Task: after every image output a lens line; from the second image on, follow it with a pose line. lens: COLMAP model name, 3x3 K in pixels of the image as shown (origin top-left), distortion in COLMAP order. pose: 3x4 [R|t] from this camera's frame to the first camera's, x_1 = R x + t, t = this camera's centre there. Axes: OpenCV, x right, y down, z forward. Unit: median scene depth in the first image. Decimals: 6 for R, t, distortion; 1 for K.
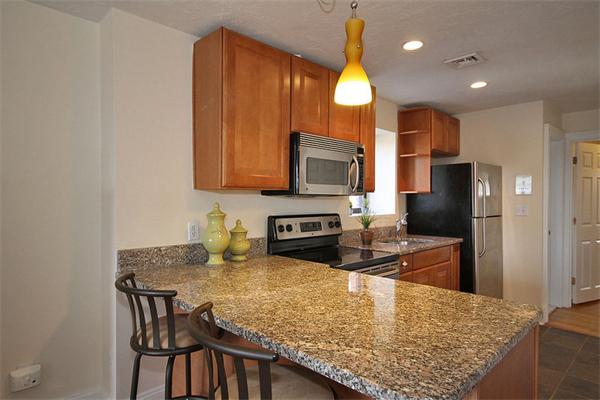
lens RADIAL K [[341.3, 0, 300.0], [0, 341.3, 200.0], [0, 0, 1]] dist [0.002715, 0.000303]
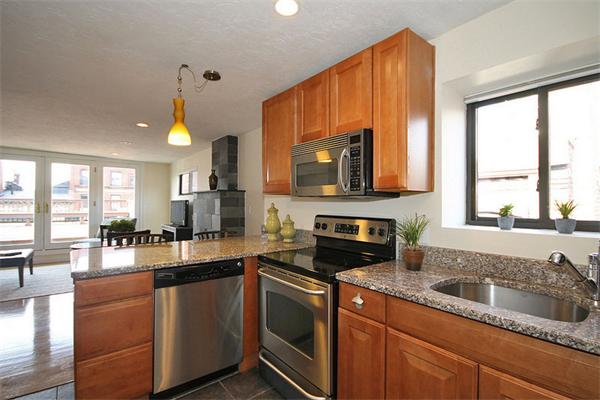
lens RADIAL K [[288.0, 0, 297.5], [0, 288.0, 202.3], [0, 0, 1]] dist [0.002679, 0.000289]
pose [[-0.068572, -0.003213, -0.997641, 0.644497], [-0.016387, 0.999864, -0.002093, 0.004764], [0.997512, 0.016204, -0.068615, 0.687031]]
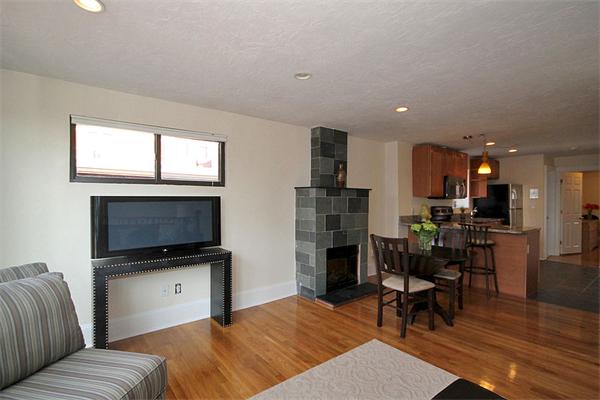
lens RADIAL K [[288.0, 0, 297.5], [0, 288.0, 202.3], [0, 0, 1]] dist [0.002679, 0.000289]
pose [[0.996619, 0.001730, -0.082140, -0.668490], [-0.002125, 0.999987, -0.004723, 0.019990], [0.082131, 0.004881, 0.996610, -0.910458]]
